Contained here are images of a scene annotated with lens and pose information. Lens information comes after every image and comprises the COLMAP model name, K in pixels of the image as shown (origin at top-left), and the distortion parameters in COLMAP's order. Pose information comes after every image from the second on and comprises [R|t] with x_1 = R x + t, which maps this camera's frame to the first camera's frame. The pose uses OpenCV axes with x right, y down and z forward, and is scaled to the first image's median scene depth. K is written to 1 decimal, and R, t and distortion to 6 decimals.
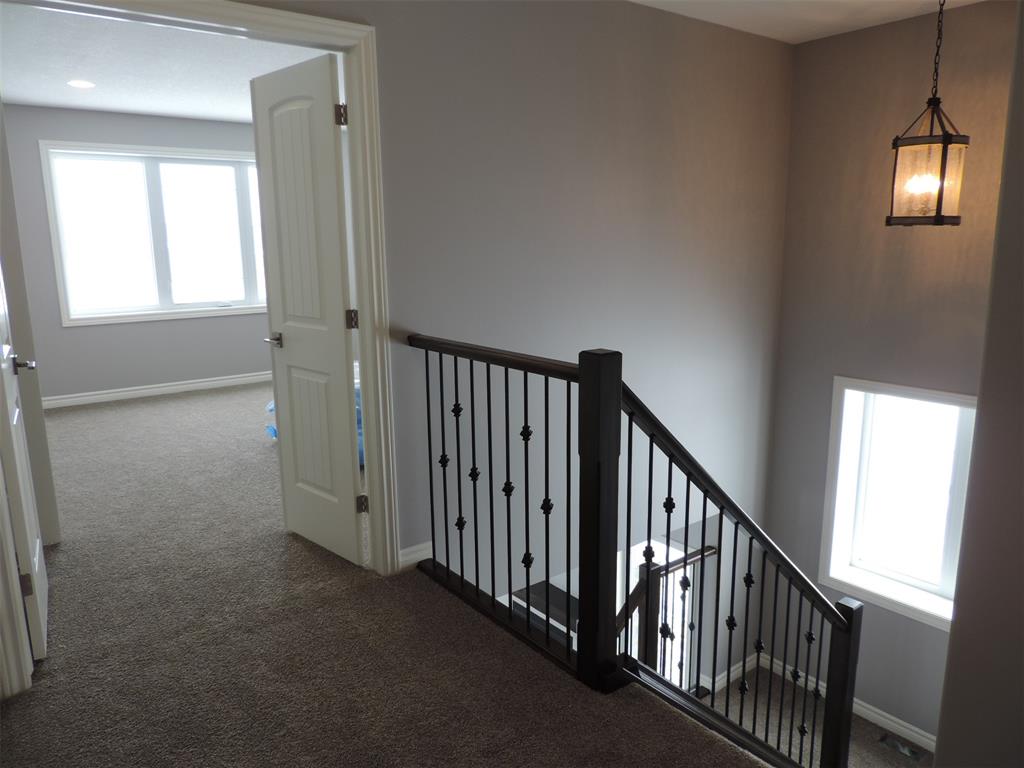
lens RADIAL K [[731.9, 0, 512.0], [0, 731.9, 384.0], [0, 0, 1]] dist [-0.010875, -0.009067]
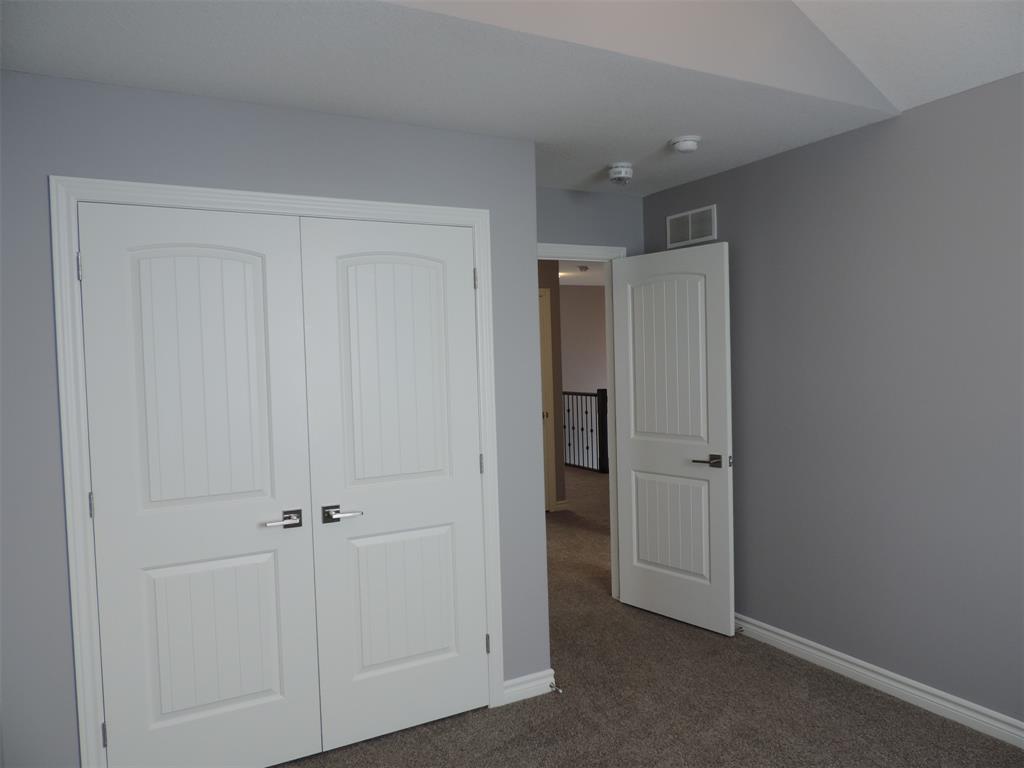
lens RADIAL K [[731.9, 0, 512.0], [0, 731.9, 384.0], [0, 0, 1]] dist [-0.010875, -0.009067]
pose [[0.990433, -0.008077, -0.137761, 0.168413], [-0.013228, 0.988131, -0.153041, 0.530080], [0.137362, 0.153399, 0.978571, -2.977824]]
